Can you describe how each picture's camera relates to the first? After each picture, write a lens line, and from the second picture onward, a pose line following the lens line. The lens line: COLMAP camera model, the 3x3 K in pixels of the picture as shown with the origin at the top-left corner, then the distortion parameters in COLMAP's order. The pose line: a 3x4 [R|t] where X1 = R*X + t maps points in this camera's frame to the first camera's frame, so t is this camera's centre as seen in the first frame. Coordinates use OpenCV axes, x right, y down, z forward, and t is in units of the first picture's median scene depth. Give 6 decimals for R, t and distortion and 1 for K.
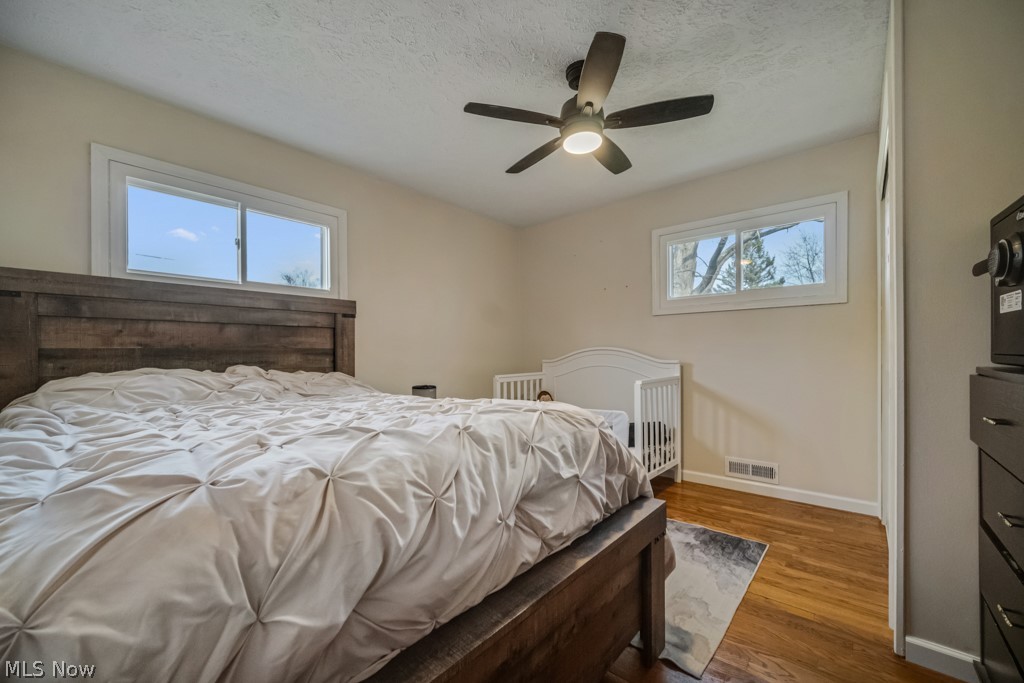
lens RADIAL K [[410.2, 0, 512.2], [0, 410.2, 344.2], [0, 0, 1]] dist [-0.001651, 0.000407]
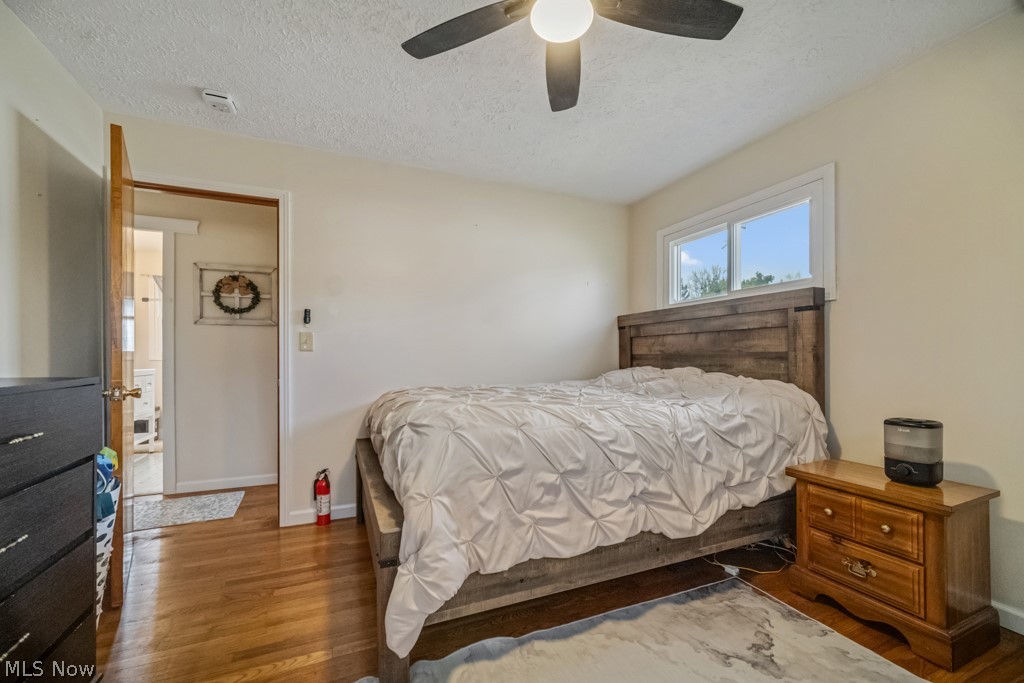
lens RADIAL K [[407.8, 0, 510.6], [0, 407.8, 357.8], [0, 0, 1]] dist [-0.000727, -0.000064]
pose [[-0.450473, 0.010008, -0.892734, 0.633101], [0.024213, 0.999706, -0.001011, 0.011718], [0.892461, -0.022071, -0.450583, 1.022674]]
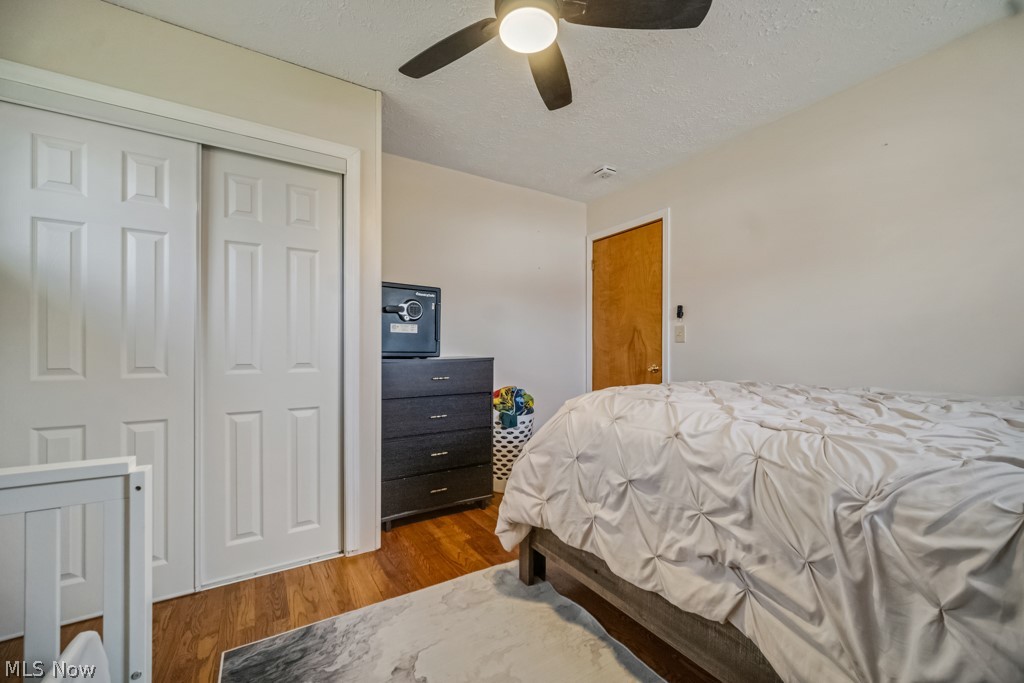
lens RADIAL K [[414.1, 0, 512.8], [0, 414.1, 346.5], [0, 0, 1]] dist [0.000807, -0.000020]
pose [[-0.954541, 0.009835, 0.297918, -0.003813], [0.001007, 0.999556, -0.029770, 0.028875], [-0.298079, -0.028117, -0.954127, 1.402072]]
